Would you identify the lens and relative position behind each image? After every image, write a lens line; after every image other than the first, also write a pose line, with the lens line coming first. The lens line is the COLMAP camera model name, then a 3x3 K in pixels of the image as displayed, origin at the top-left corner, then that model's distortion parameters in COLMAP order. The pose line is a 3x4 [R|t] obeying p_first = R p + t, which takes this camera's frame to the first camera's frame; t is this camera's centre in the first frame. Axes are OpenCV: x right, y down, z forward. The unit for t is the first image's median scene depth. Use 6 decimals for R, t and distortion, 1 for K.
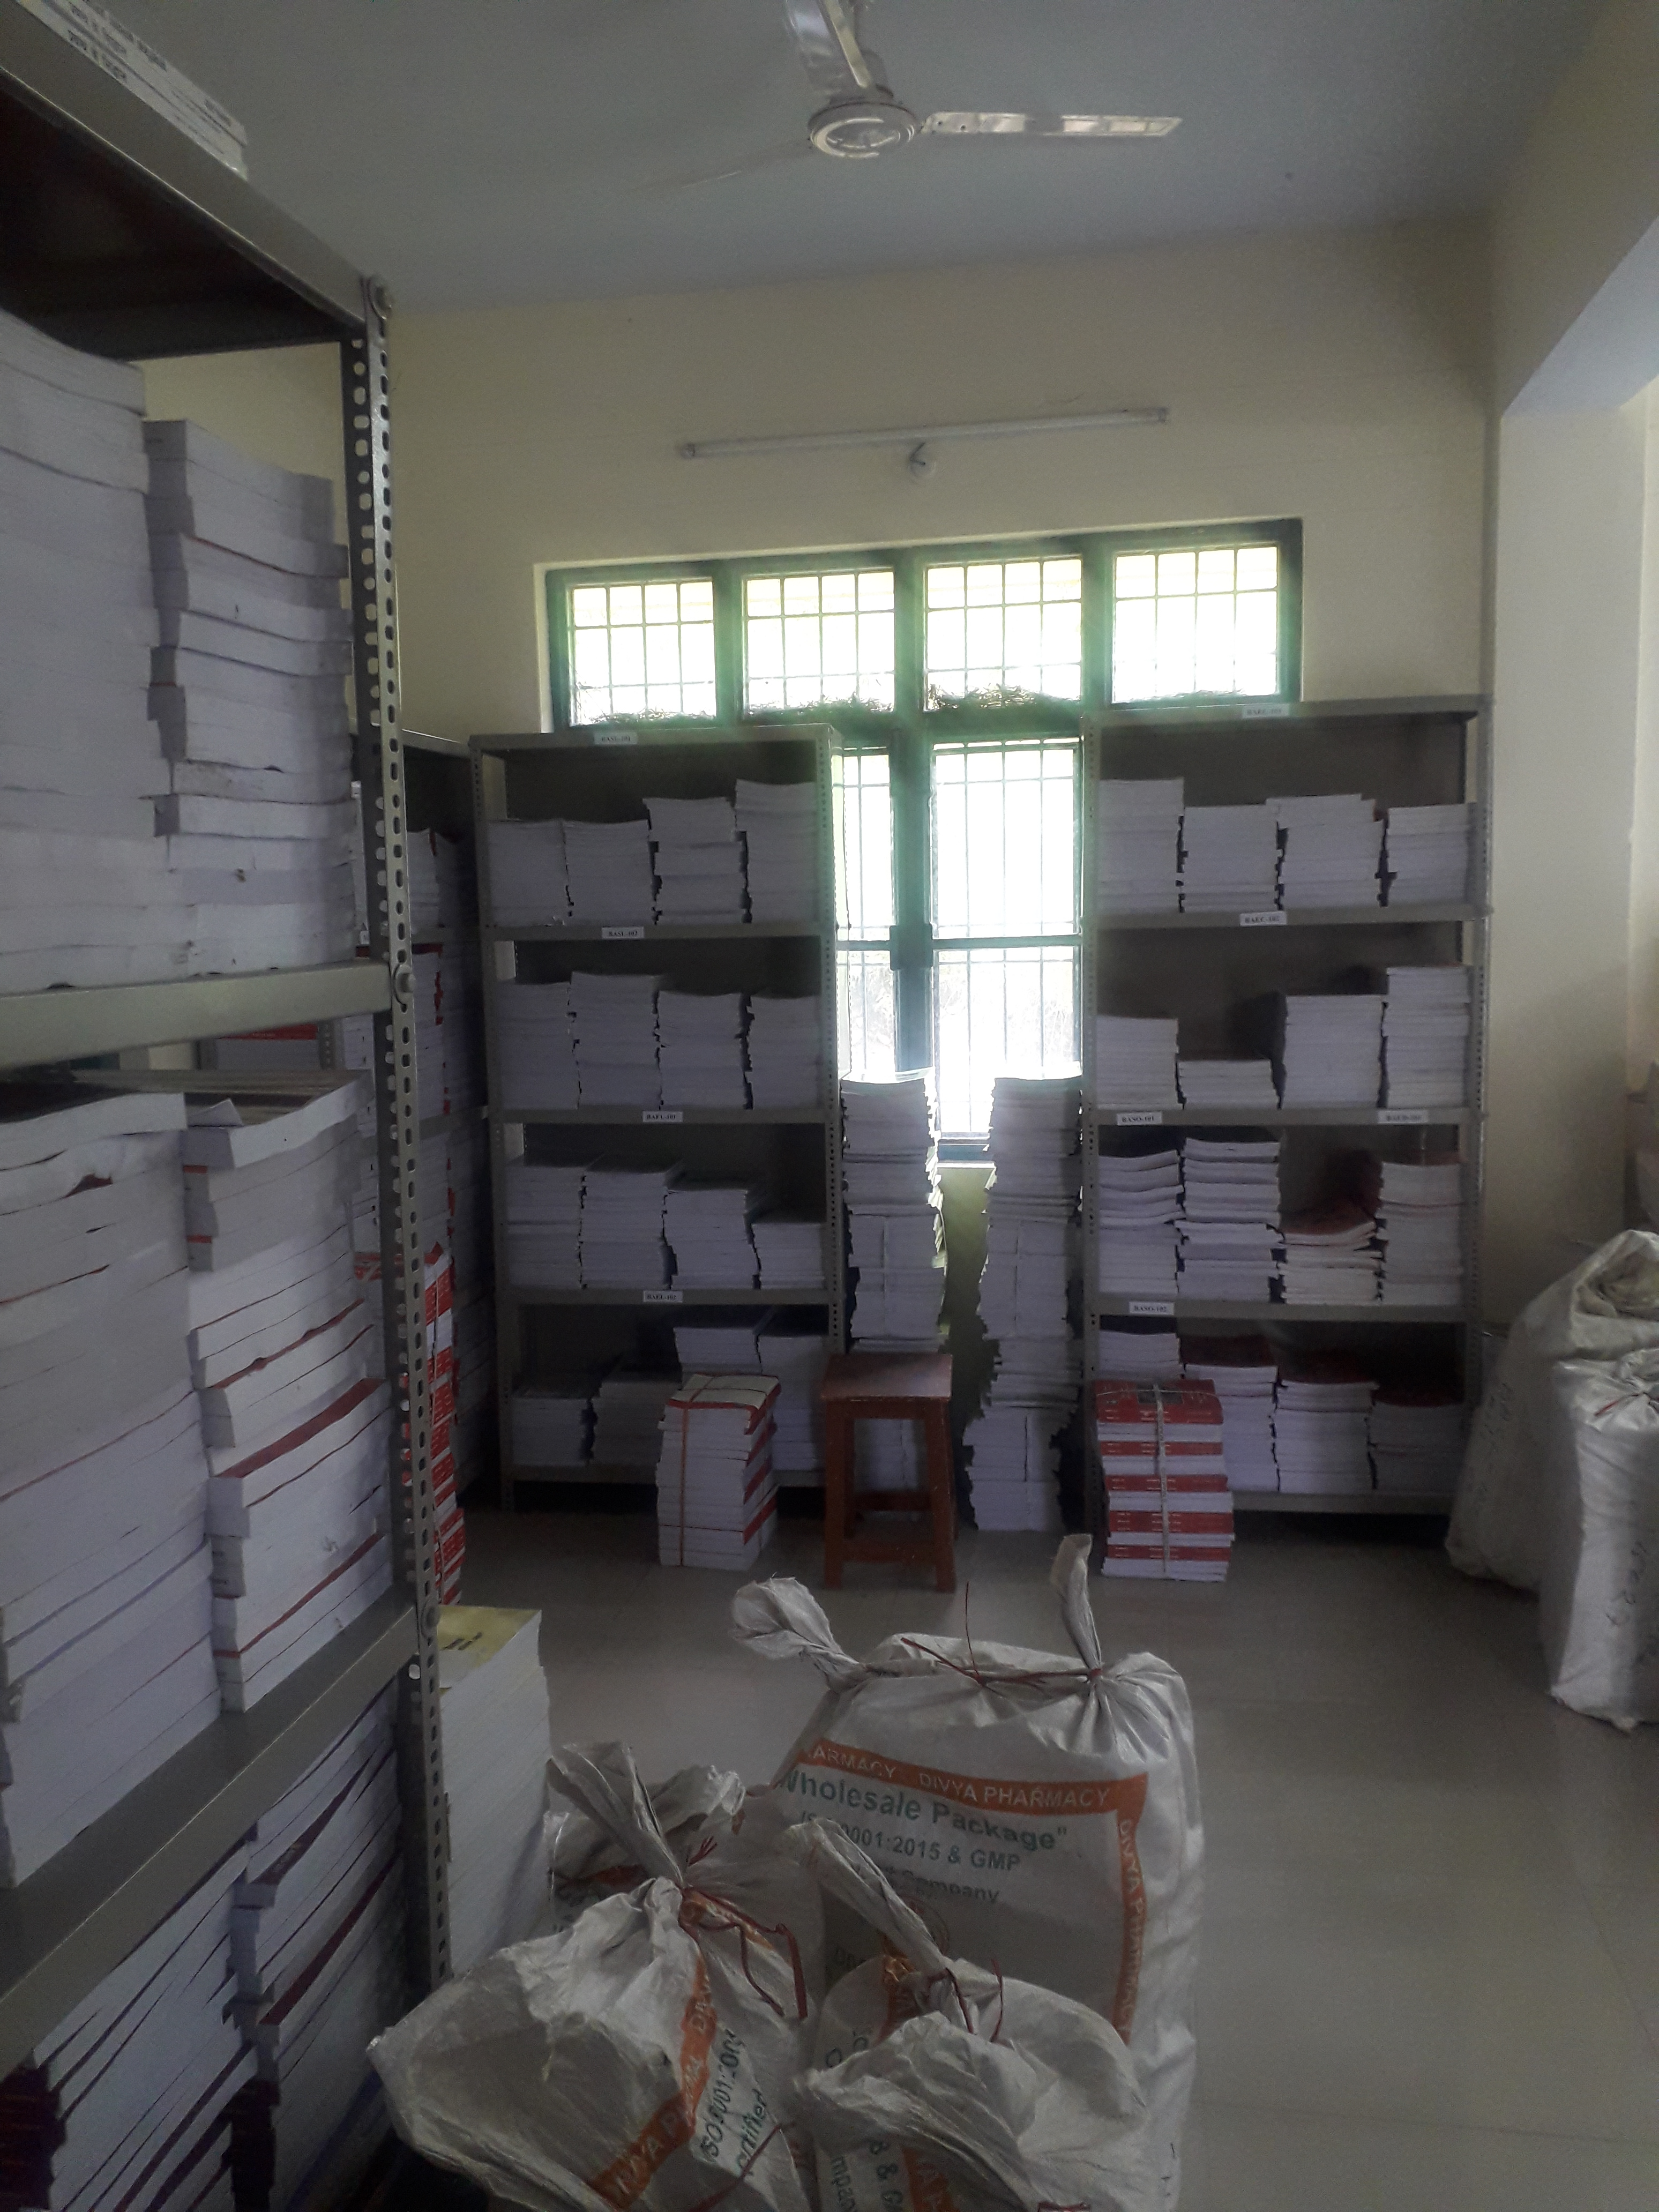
lens RADIAL K [[1736.3, 0, 765.9], [0, 1736.3, 1097.3], [0, 0, 1]] dist [0.201954, -0.468001]
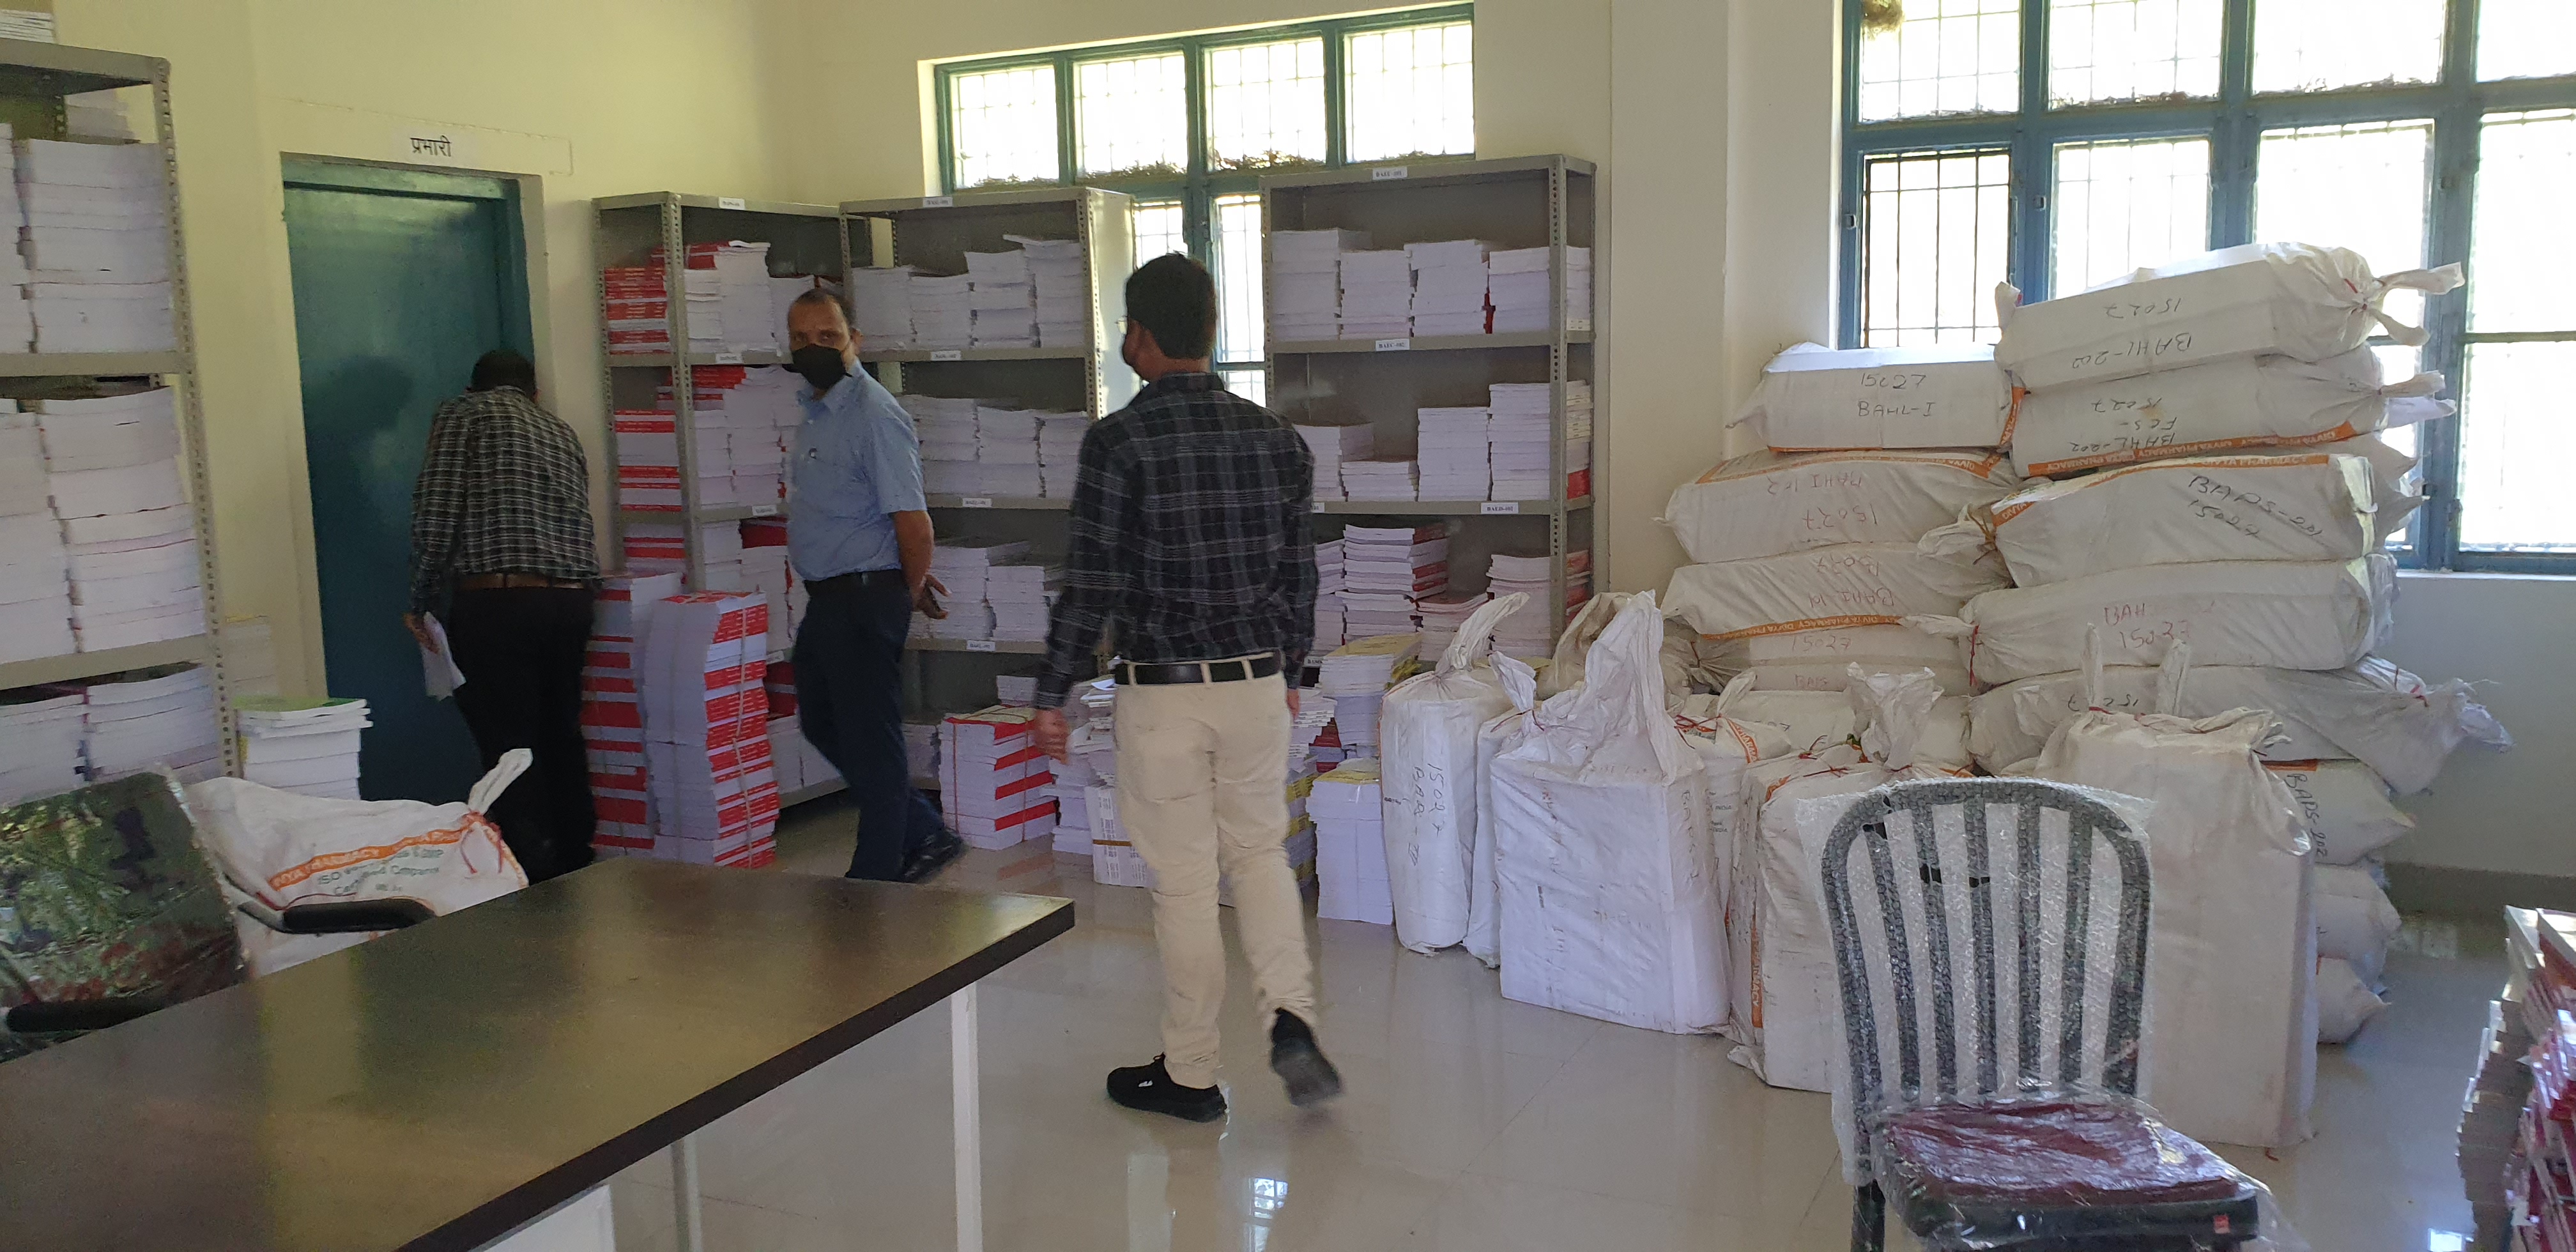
lens RADIAL K [[1999.7, 0, 1285.4], [0, 1999.7, 640.0], [0, 0, 1]] dist [0.104108, -0.111492]
pose [[0.963823, 0.035370, -0.264187, 0.556725], [-0.024801, 0.998757, 0.043234, 0.043502], [0.265388, -0.035118, 0.963502, -0.351763]]
